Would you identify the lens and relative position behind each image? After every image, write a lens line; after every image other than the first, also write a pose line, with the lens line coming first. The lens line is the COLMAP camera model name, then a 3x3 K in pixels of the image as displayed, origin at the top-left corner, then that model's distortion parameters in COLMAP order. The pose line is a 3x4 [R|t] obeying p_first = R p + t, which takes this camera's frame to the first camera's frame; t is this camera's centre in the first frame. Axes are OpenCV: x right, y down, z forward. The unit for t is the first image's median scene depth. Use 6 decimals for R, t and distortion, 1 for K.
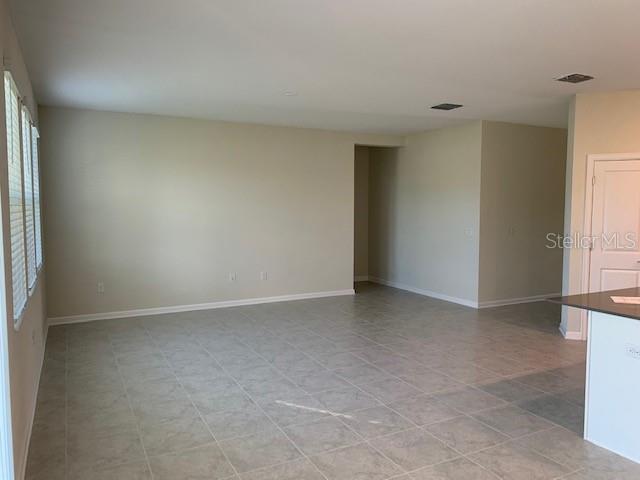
lens RADIAL K [[486.7, 0, 319.2], [0, 486.7, 241.4], [0, 0, 1]] dist [0.005282, -0.009524]
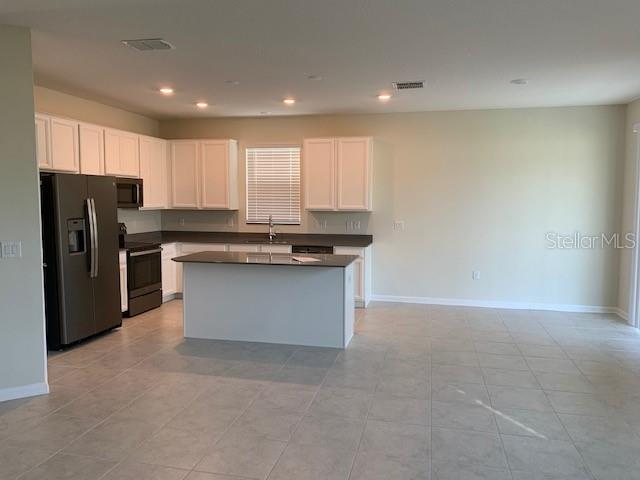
lens RADIAL K [[489.4, 0, 318.0], [0, 489.4, 235.7], [0, 0, 1]] dist [0.014820, -0.011597]
pose [[-0.766811, -0.049070, 0.639995, -0.271067], [0.044273, 0.990656, 0.129002, -0.115248], [-0.640344, 0.127255, -0.757473, 1.618544]]
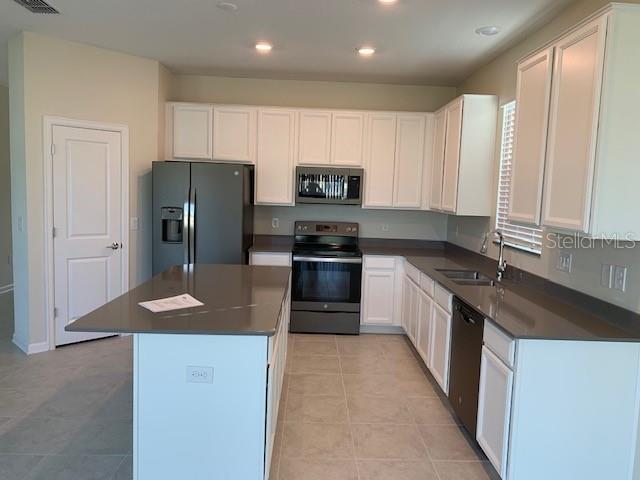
lens RADIAL K [[486.8, 0, 324.9], [0, 486.8, 238.2], [0, 0, 1]] dist [0.032608, -0.034404]
pose [[0.424331, -0.073607, 0.902511, 0.027208], [0.030185, 0.997287, 0.067145, -0.026977], [-0.905004, -0.001249, 0.425401, 0.322959]]
